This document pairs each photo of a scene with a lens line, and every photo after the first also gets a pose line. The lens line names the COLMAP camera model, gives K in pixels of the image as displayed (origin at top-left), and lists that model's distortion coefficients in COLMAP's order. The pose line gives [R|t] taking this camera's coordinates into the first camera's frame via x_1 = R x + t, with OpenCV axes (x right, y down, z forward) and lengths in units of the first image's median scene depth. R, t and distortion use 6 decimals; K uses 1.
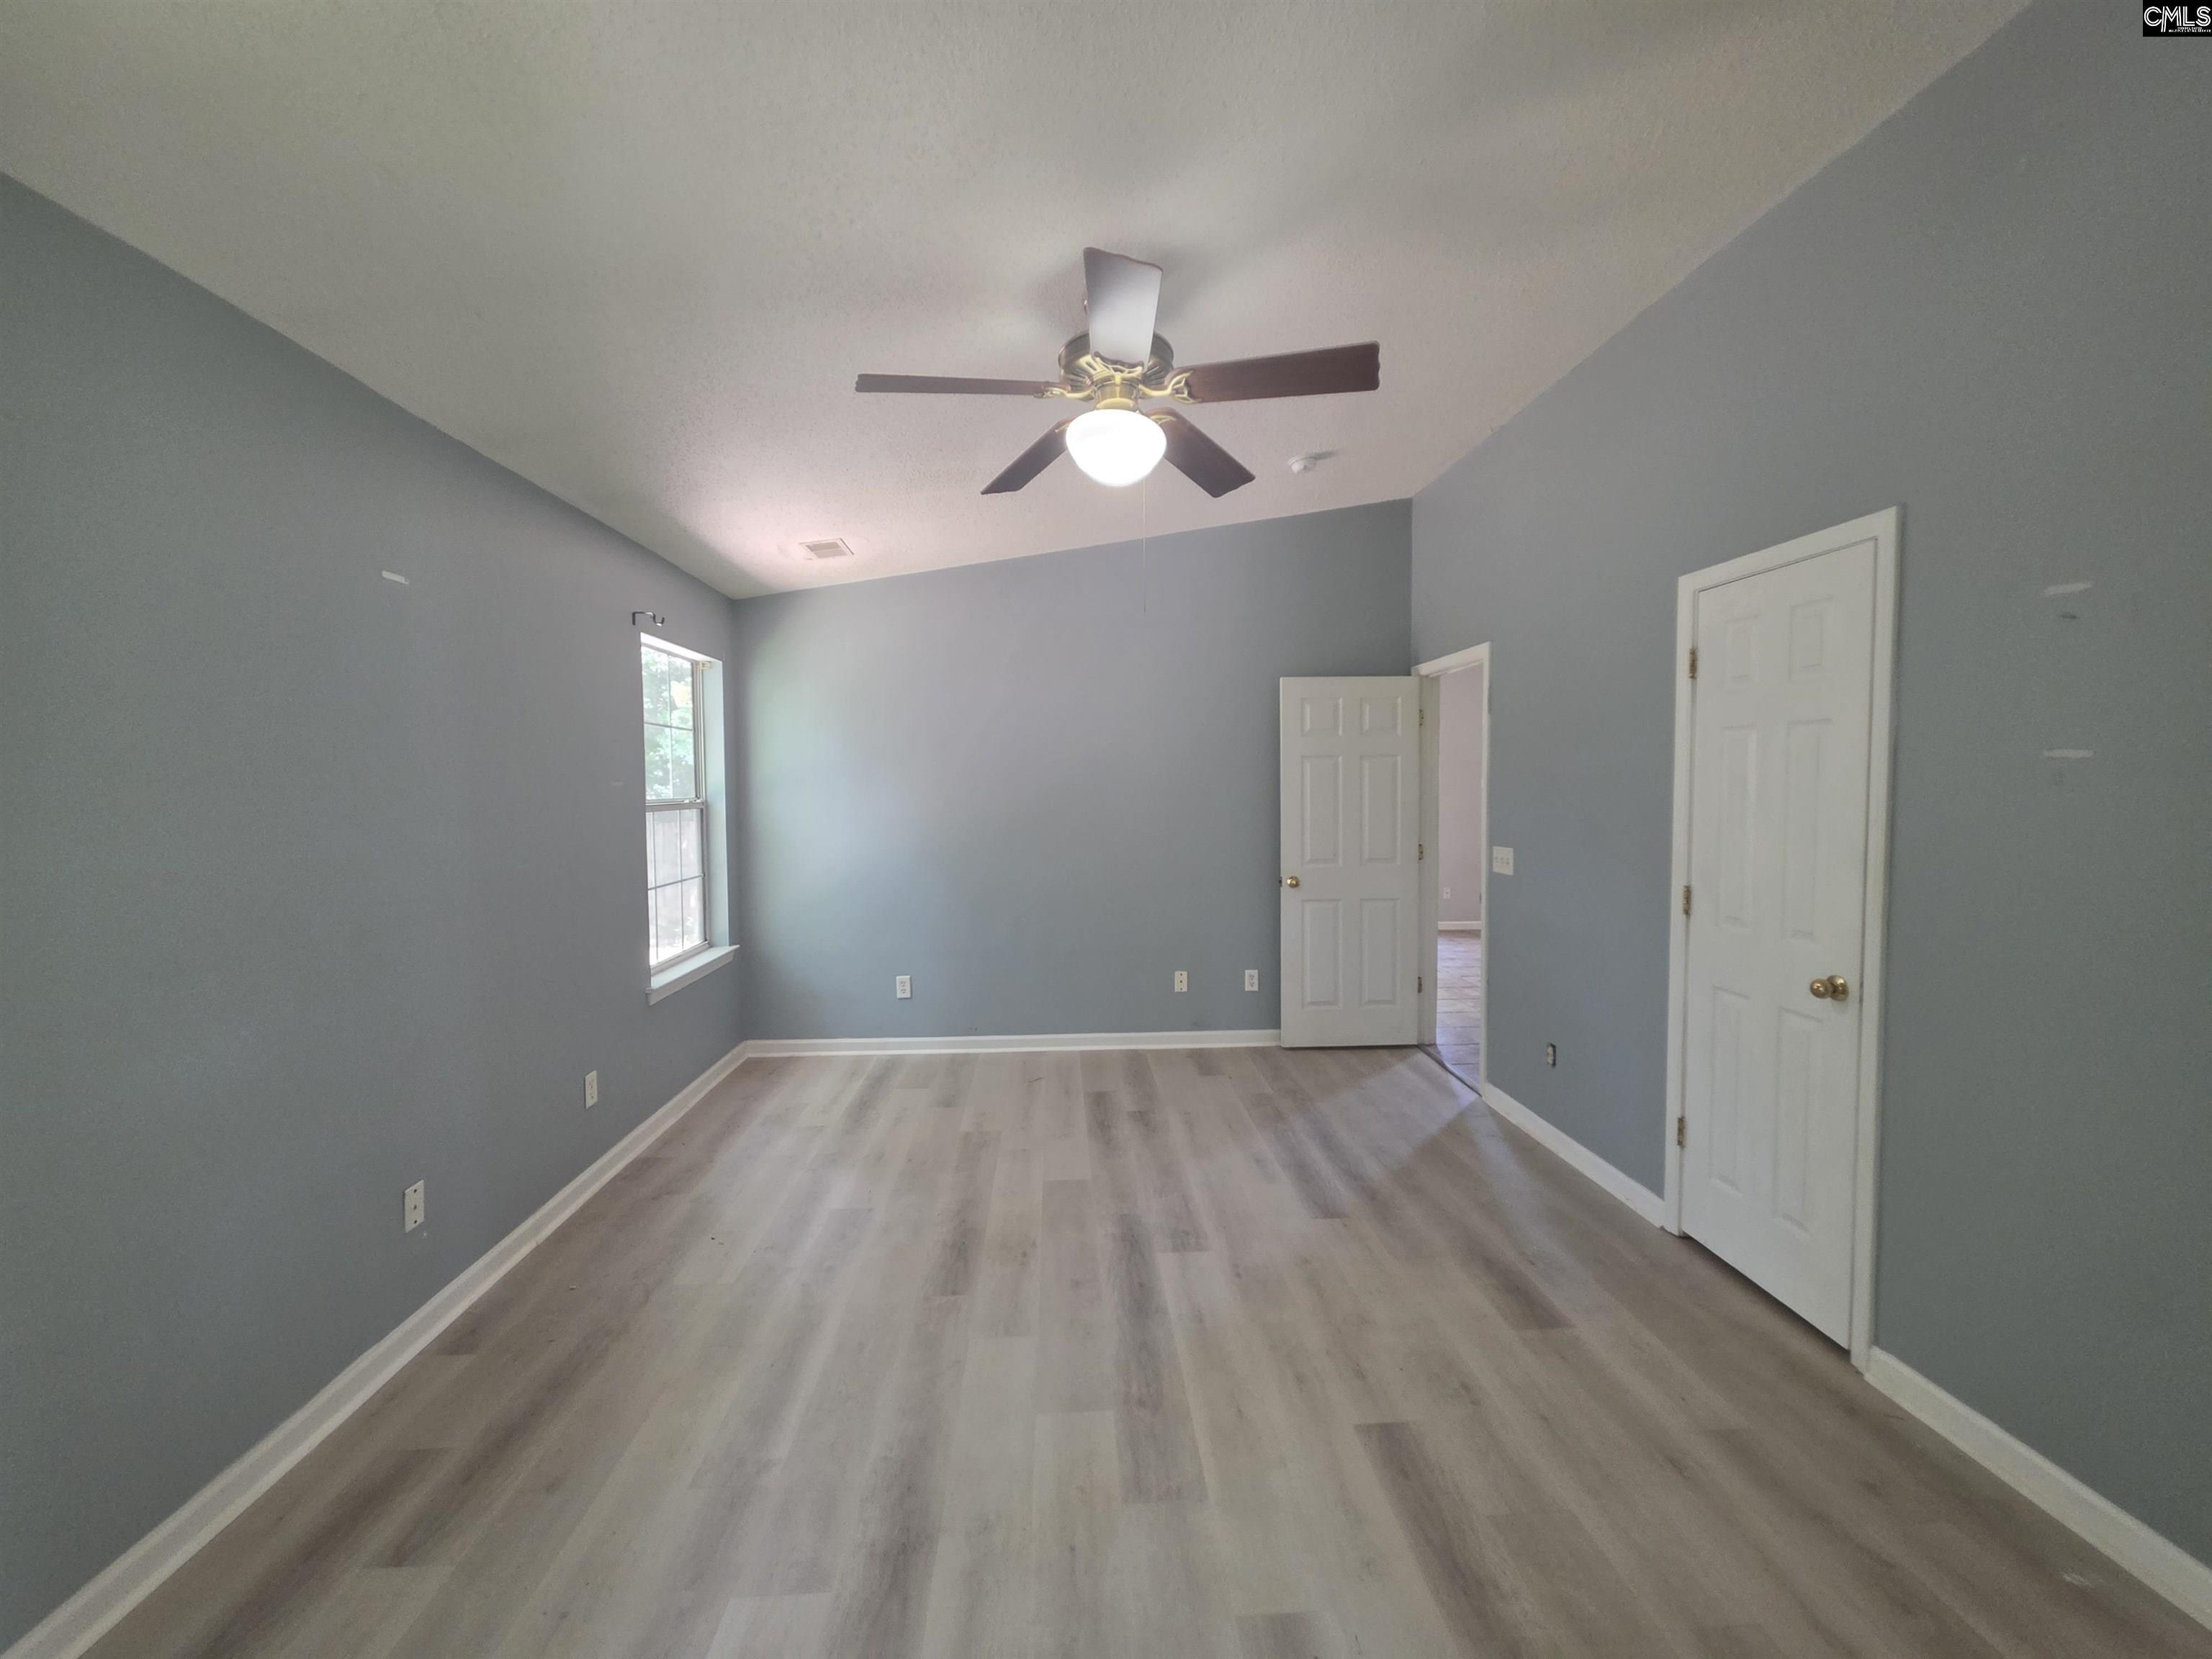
lens RADIAL K [[883.9, 0, 1113.8], [0, 883.9, 823.5], [0, 0, 1]] dist [0.000659, 0.000131]
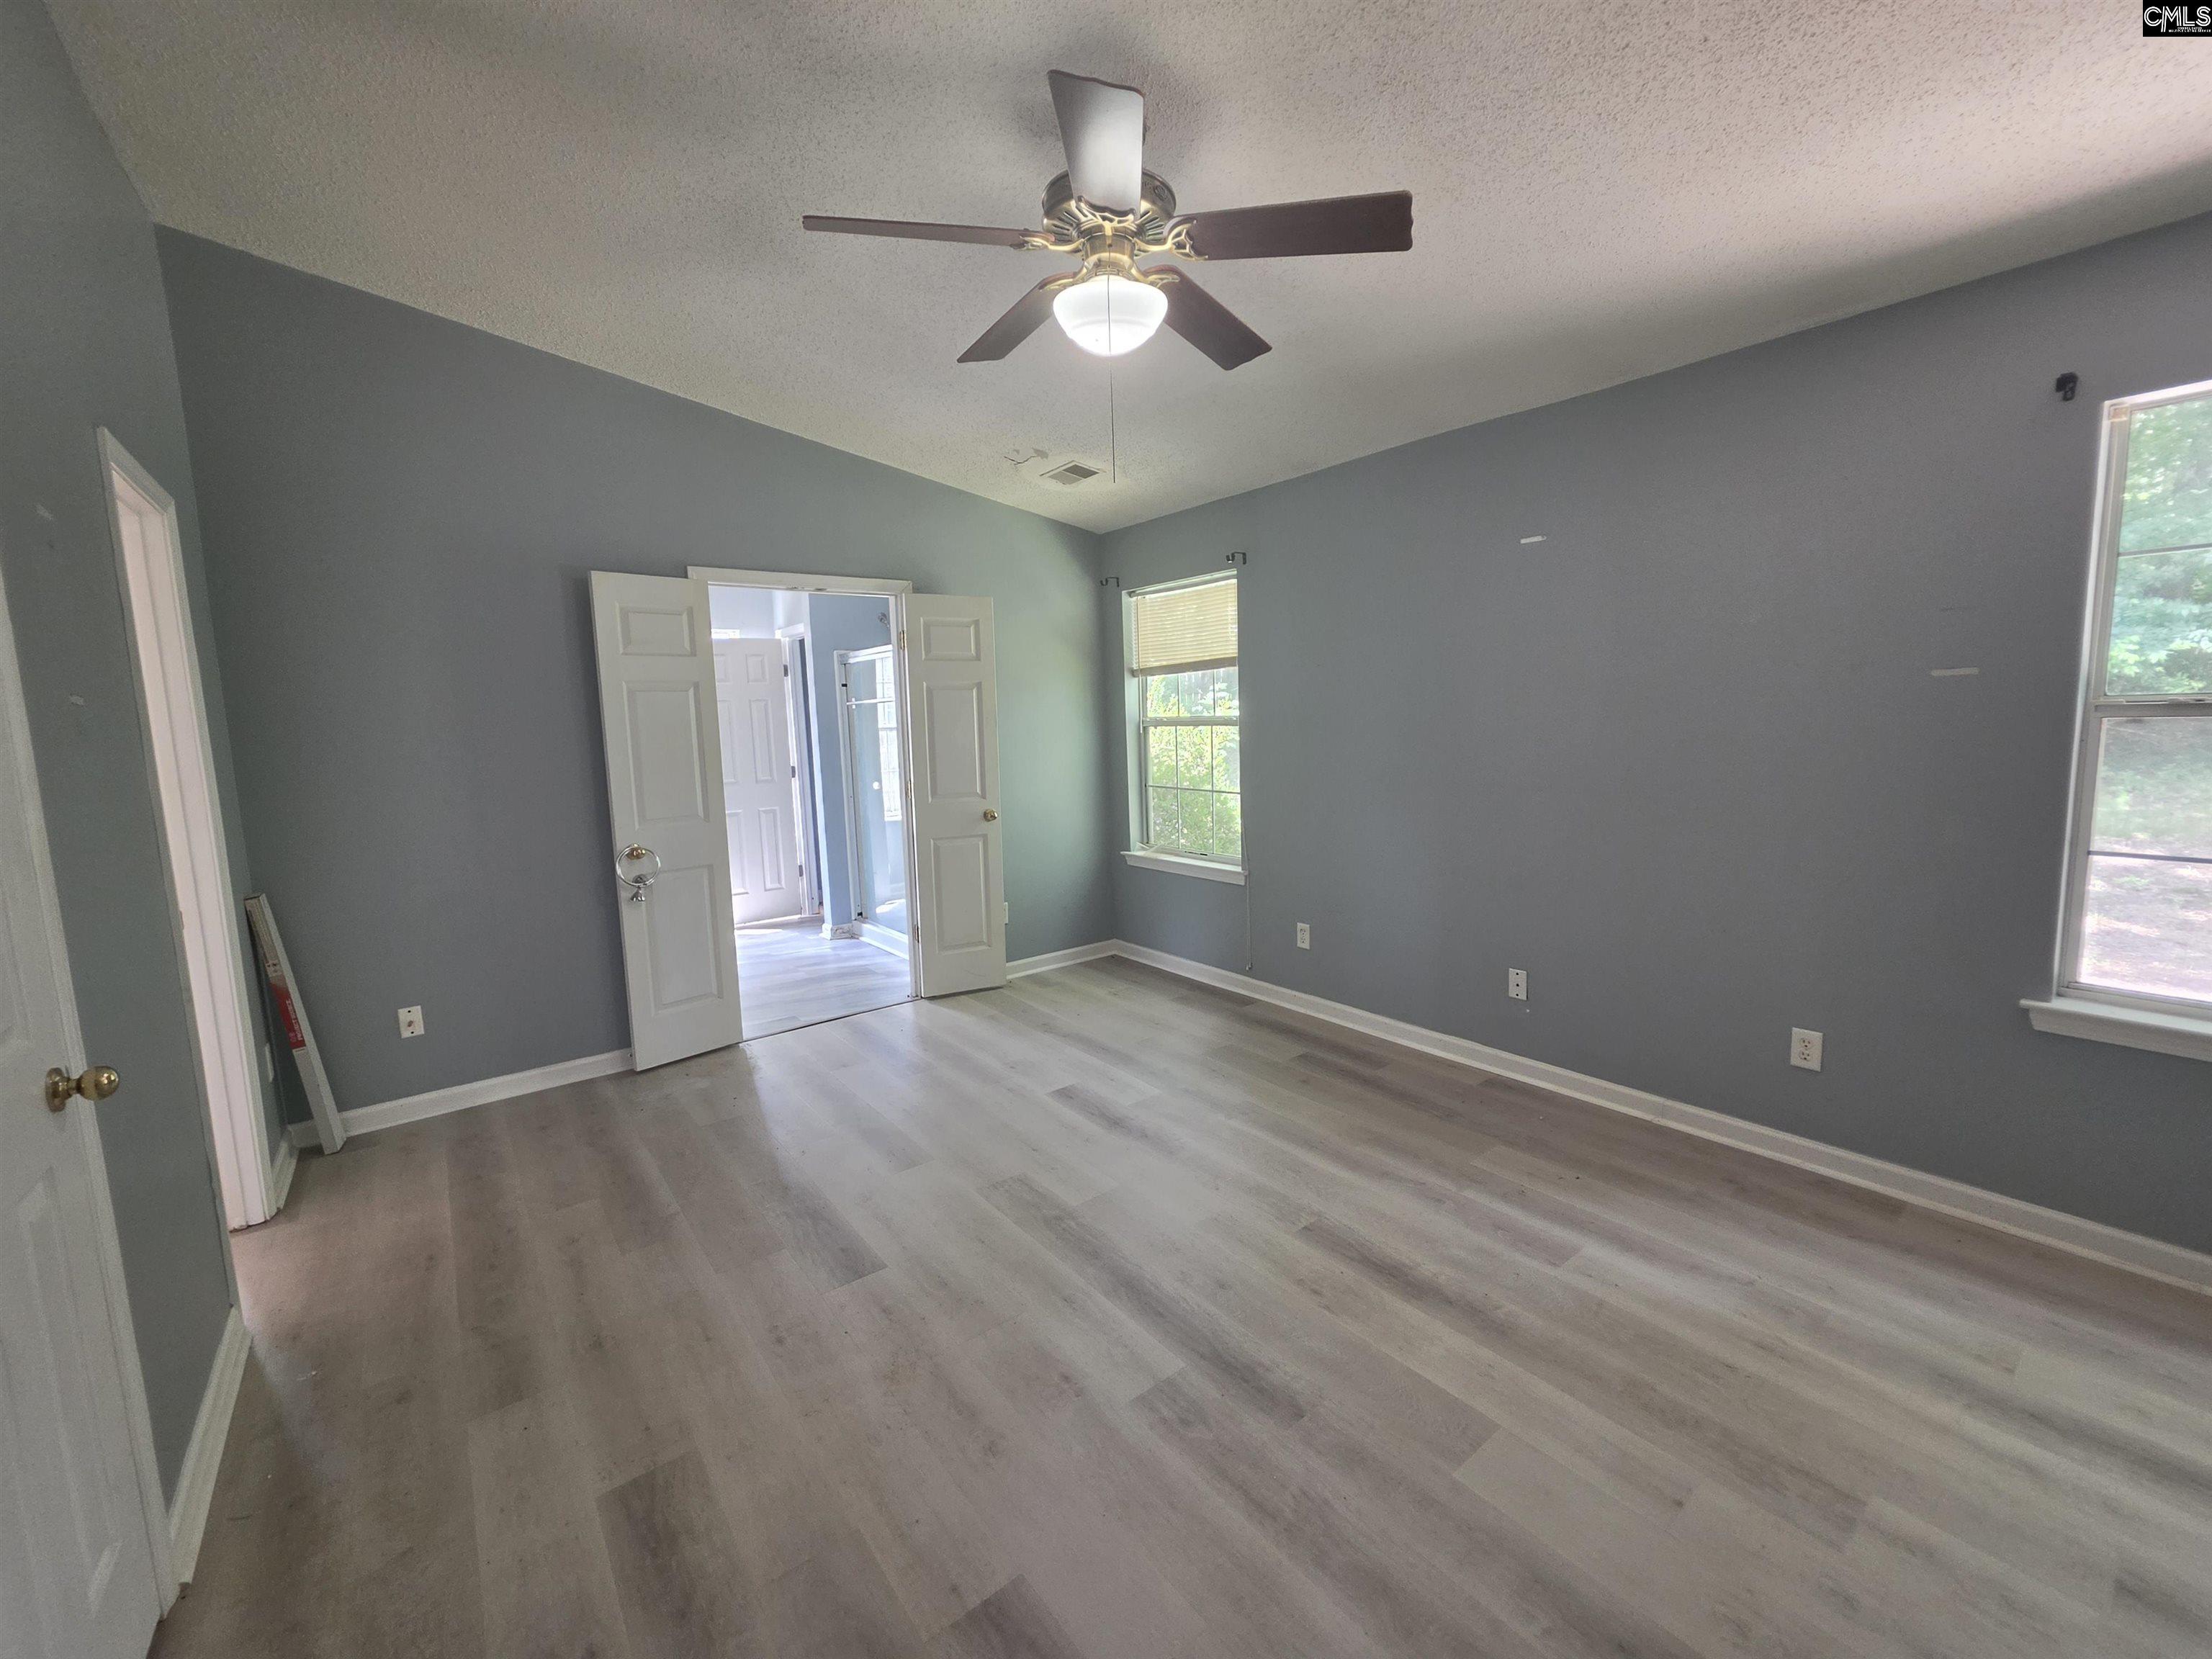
lens RADIAL K [[883.9, 0, 1113.8], [0, 883.9, 823.5], [0, 0, 1]] dist [0.000659, 0.000131]
pose [[-0.824960, 0.100888, -0.556114, 0.377133], [0.010038, 0.986400, 0.164058, -0.049832], [0.565102, 0.129759, -0.814753, 1.254284]]
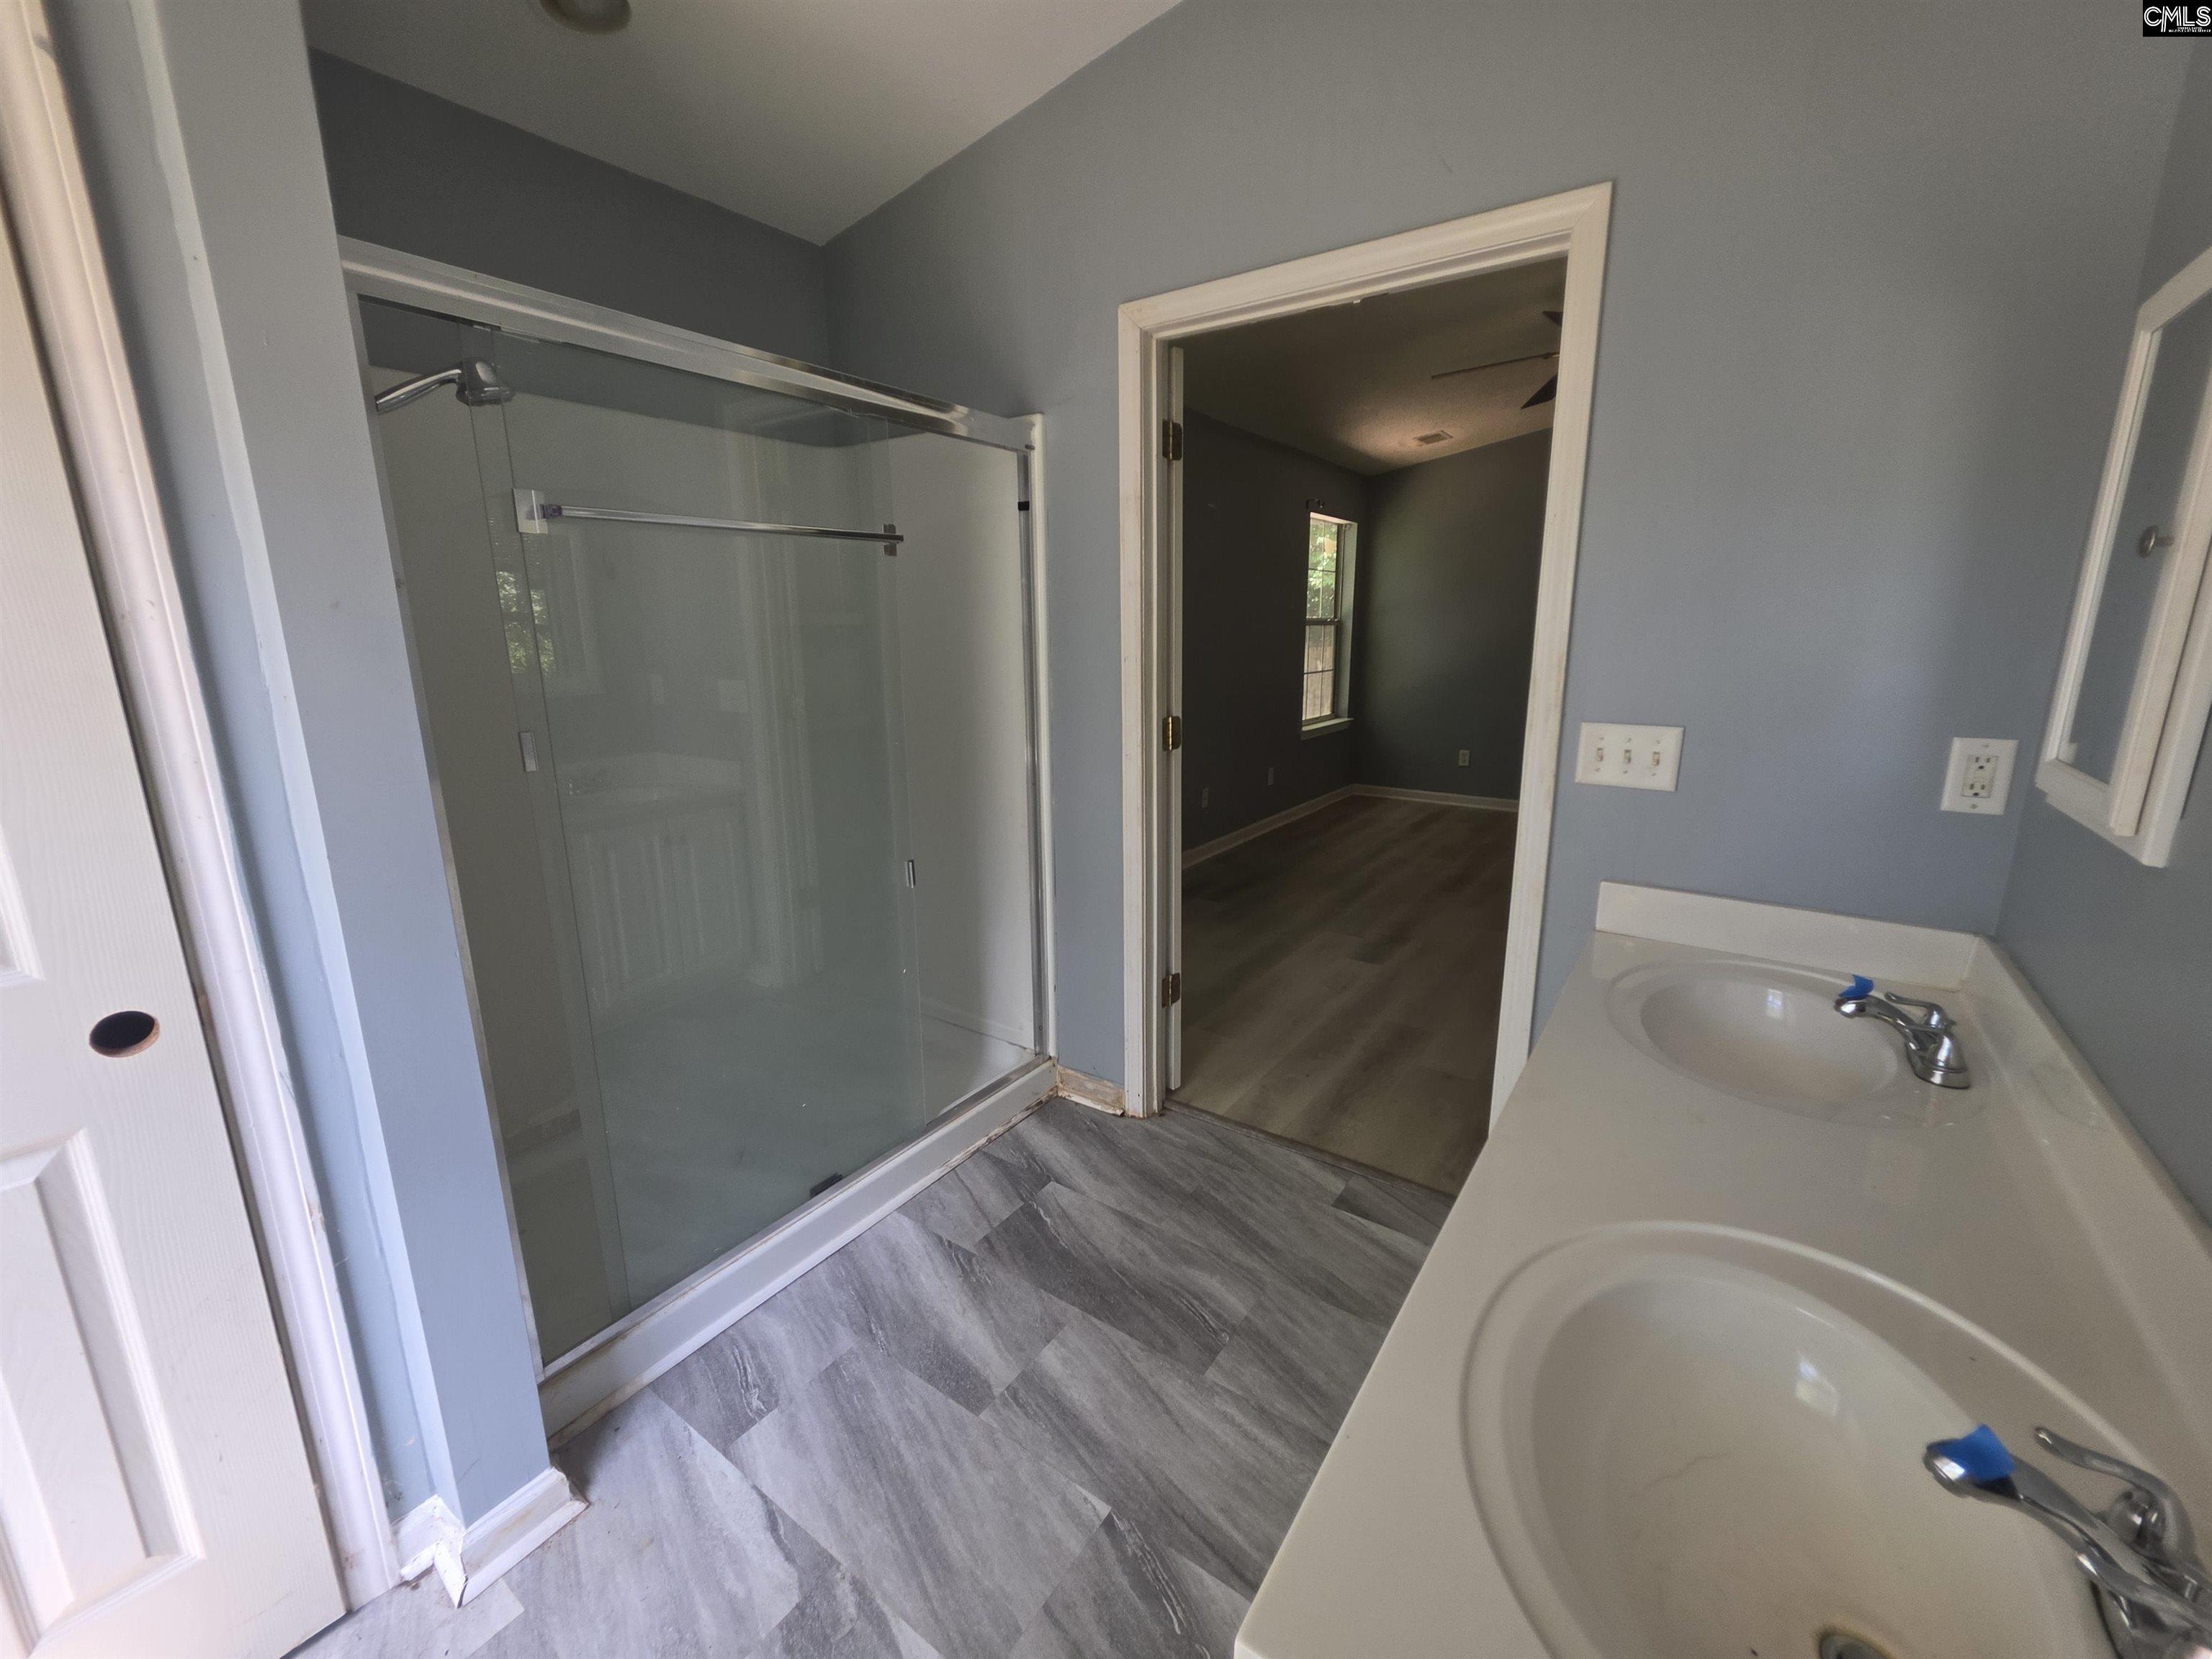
lens RADIAL K [[891.4, 0, 1106.0], [0, 891.4, 829.5], [0, 0, 1]] dist [0.001007, 0.000038]
pose [[0.775083, 0.139235, -0.616327, 0.297931], [-0.023384, 0.981072, 0.192227, 0.057105], [0.631426, -0.134579, 0.763668, -0.637965]]
